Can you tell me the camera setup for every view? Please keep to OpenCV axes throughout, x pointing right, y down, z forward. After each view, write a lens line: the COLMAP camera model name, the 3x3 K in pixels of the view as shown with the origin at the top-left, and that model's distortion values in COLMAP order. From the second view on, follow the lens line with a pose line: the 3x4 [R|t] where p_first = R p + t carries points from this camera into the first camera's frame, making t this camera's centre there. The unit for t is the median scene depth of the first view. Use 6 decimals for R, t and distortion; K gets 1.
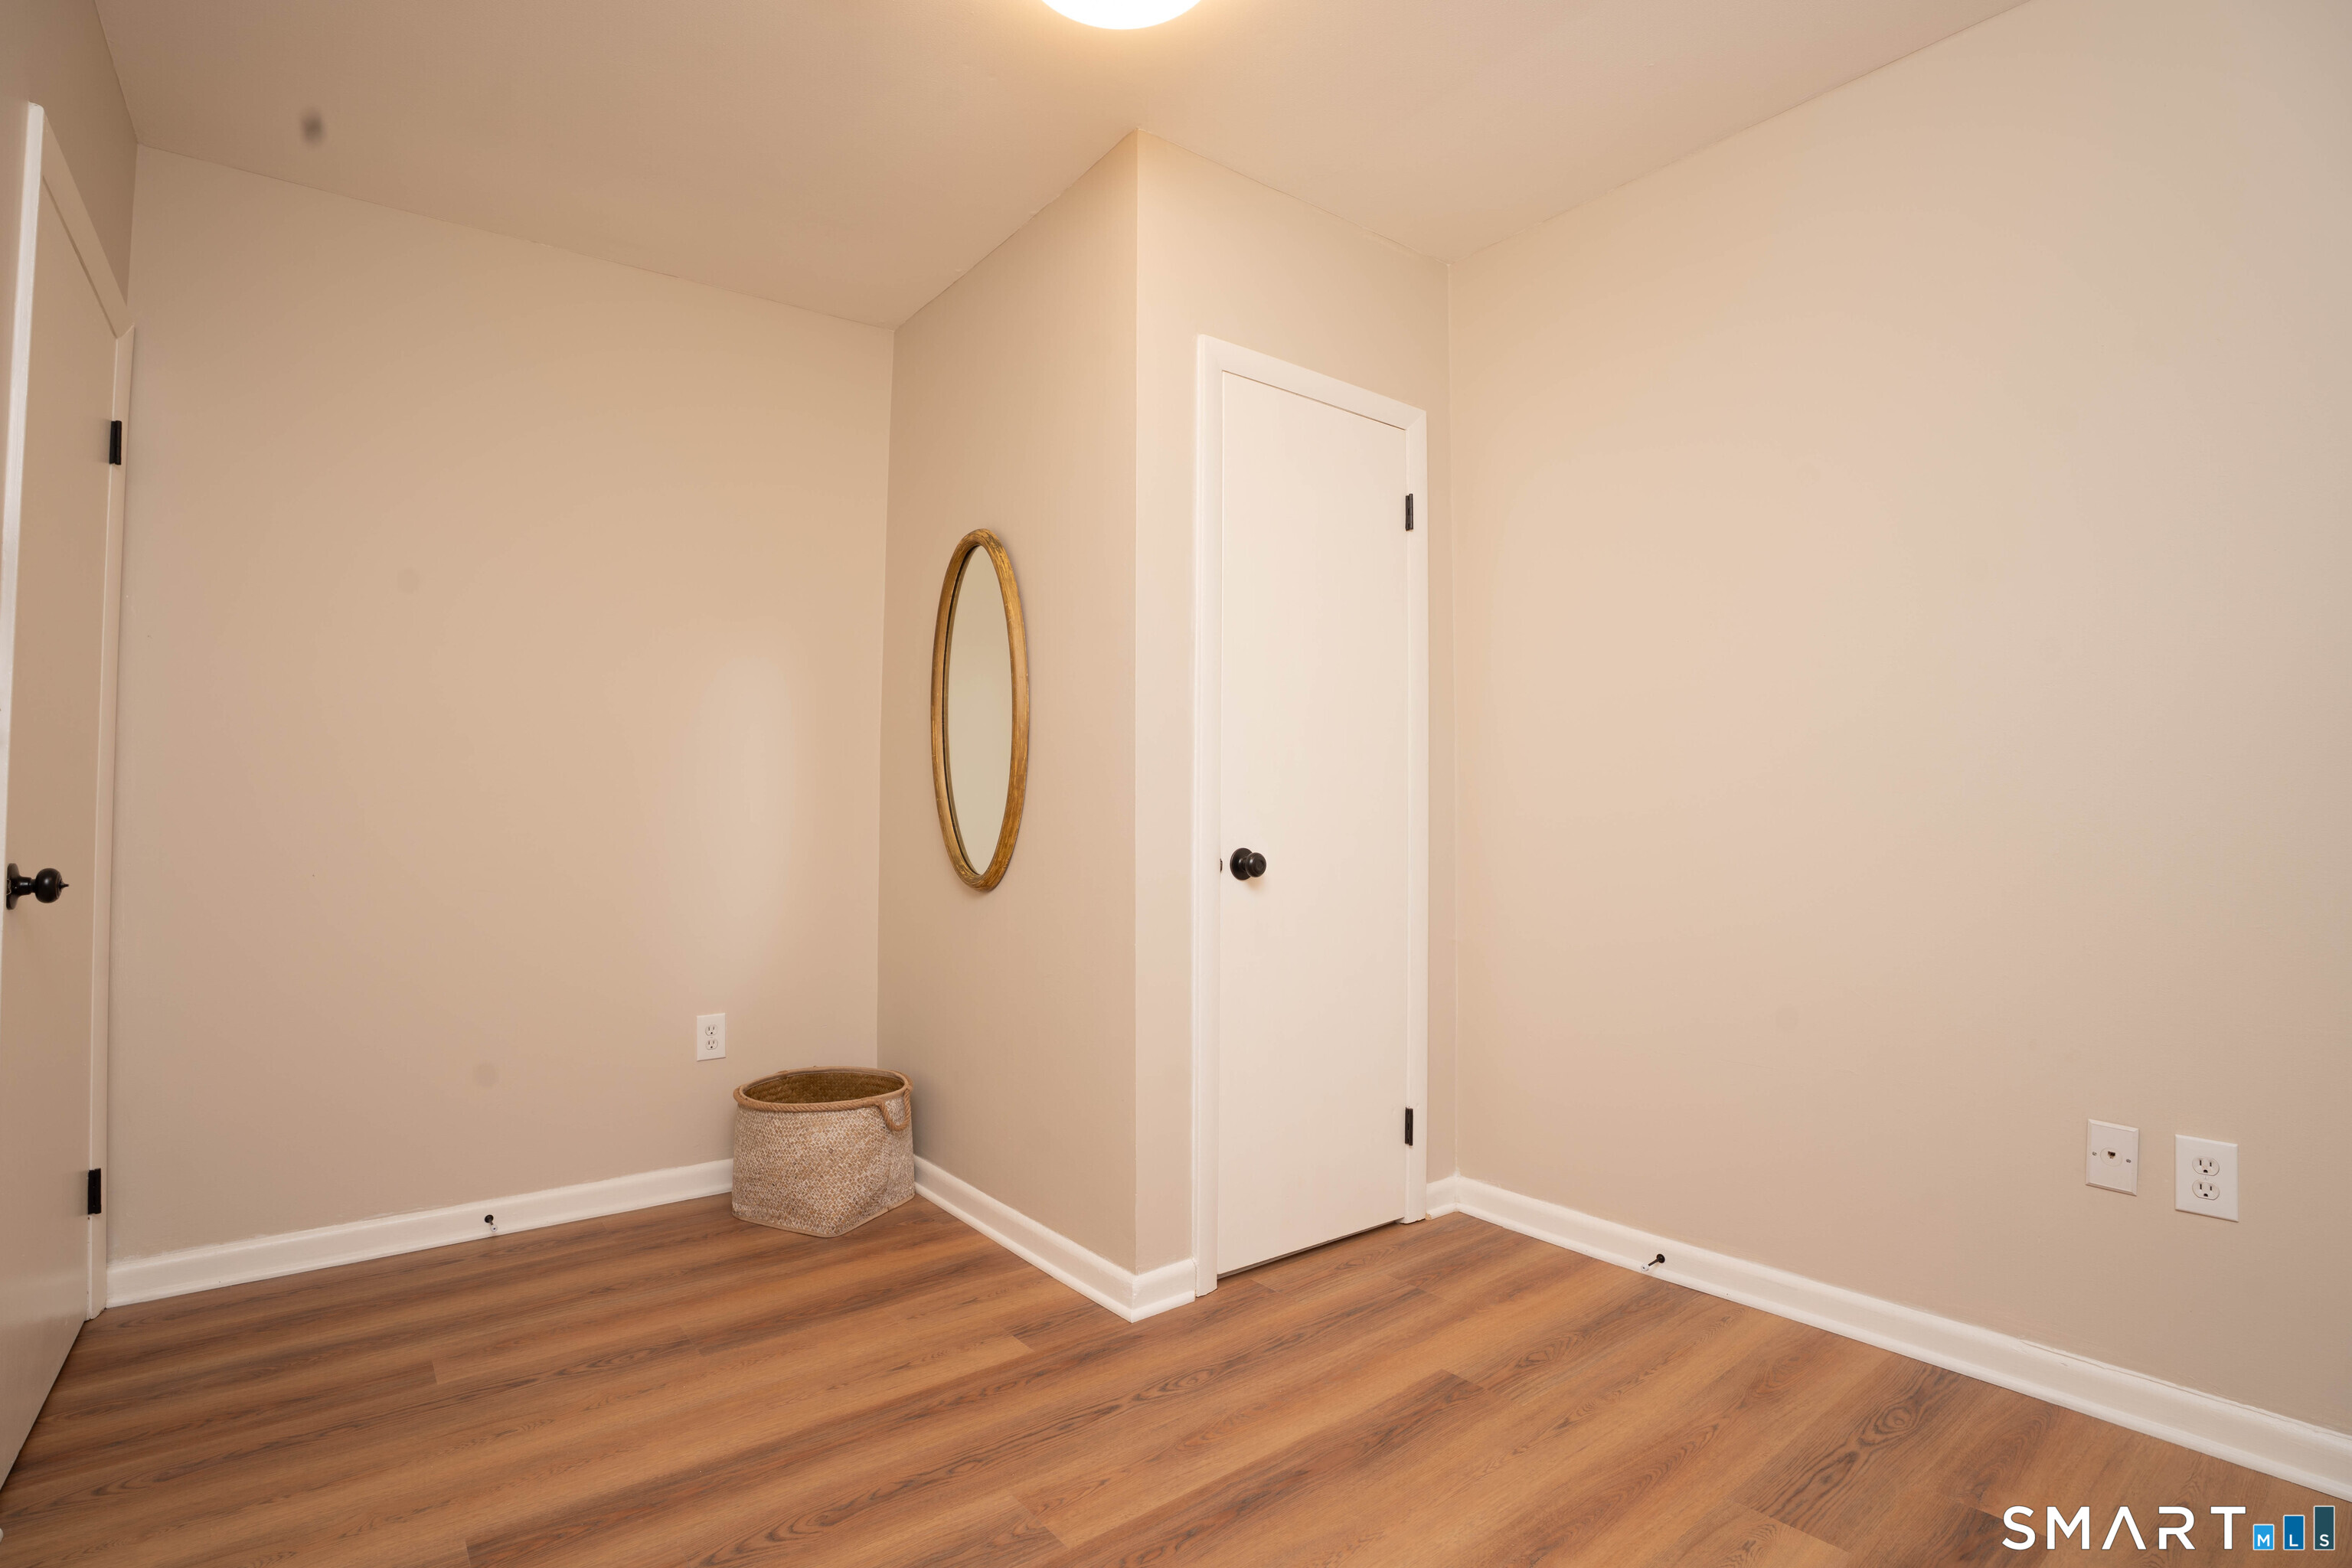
lens RADIAL K [[1112.6, 0, 1153.6], [0, 1112.6, 787.8], [0, 0, 1]] dist [-0.035786, 0.000367]
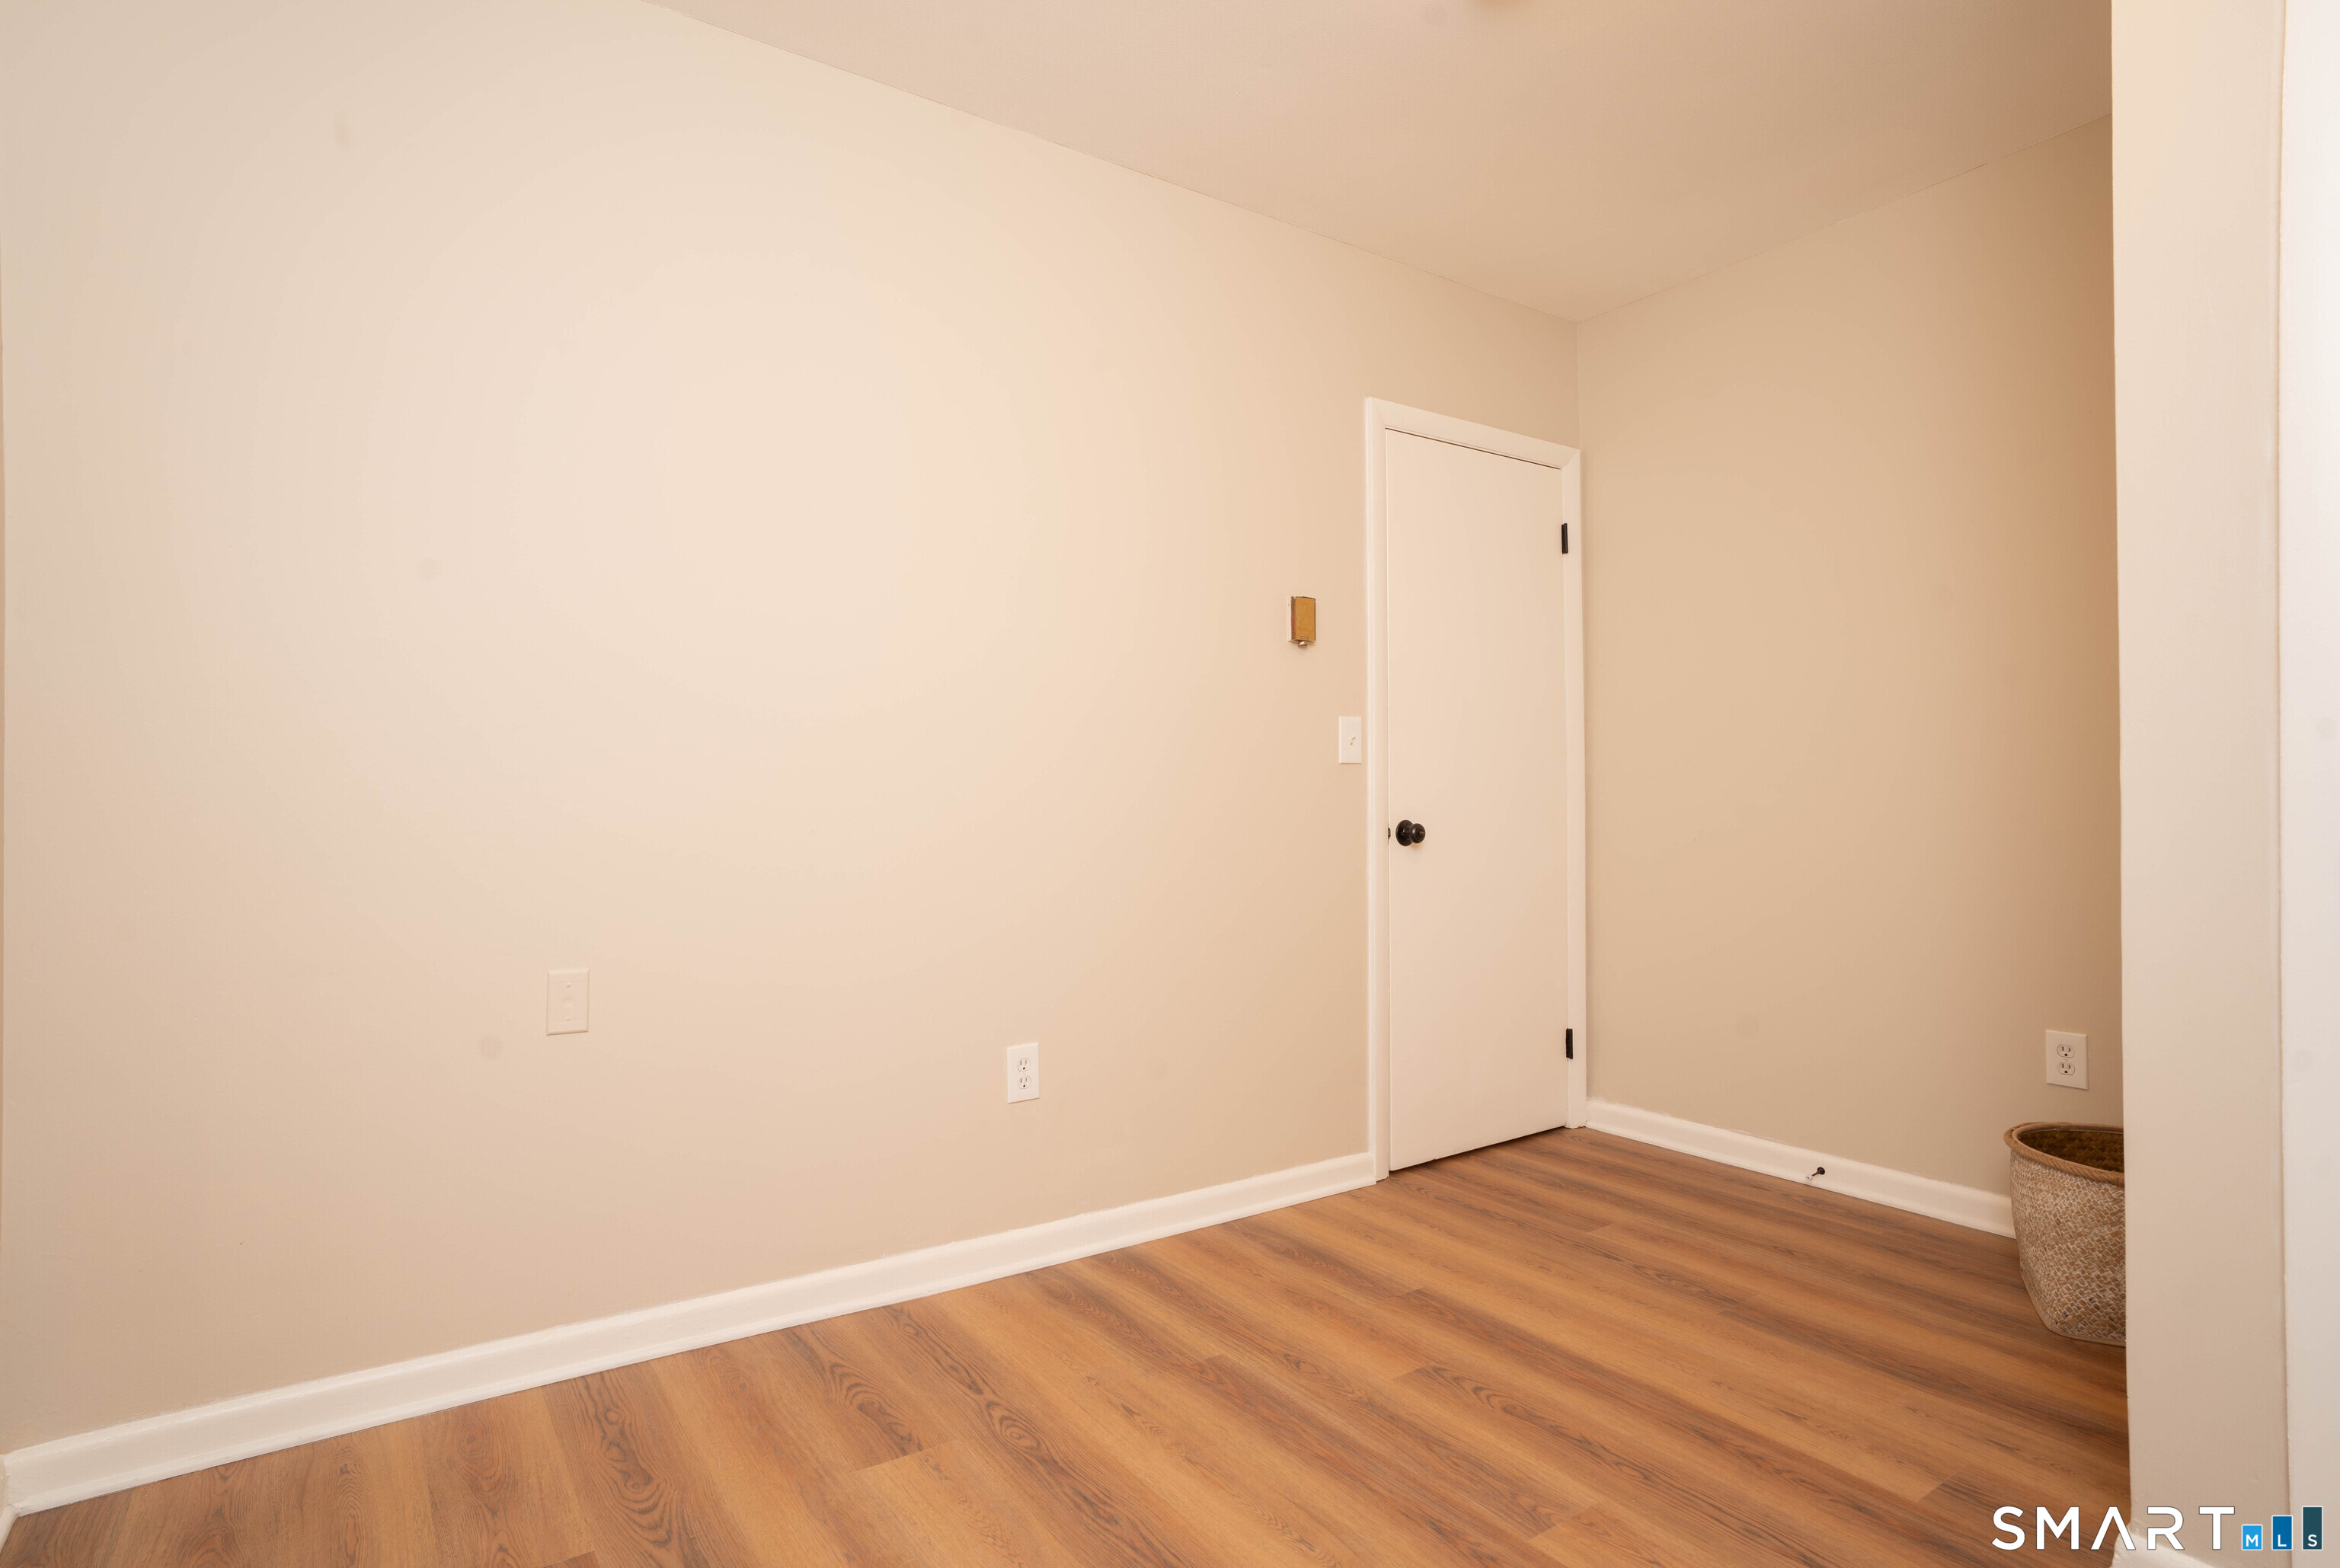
lens RADIAL K [[1186.0, 0, 1170.0], [0, 1186.0, 784.0], [0, 0, 1]] dist [-0.003183, -0.000619]
pose [[-0.035097, -0.007742, -0.999354, 0.787242], [0.029881, 0.999515, -0.008793, 0.013890], [0.998937, -0.030170, -0.034849, 0.581274]]
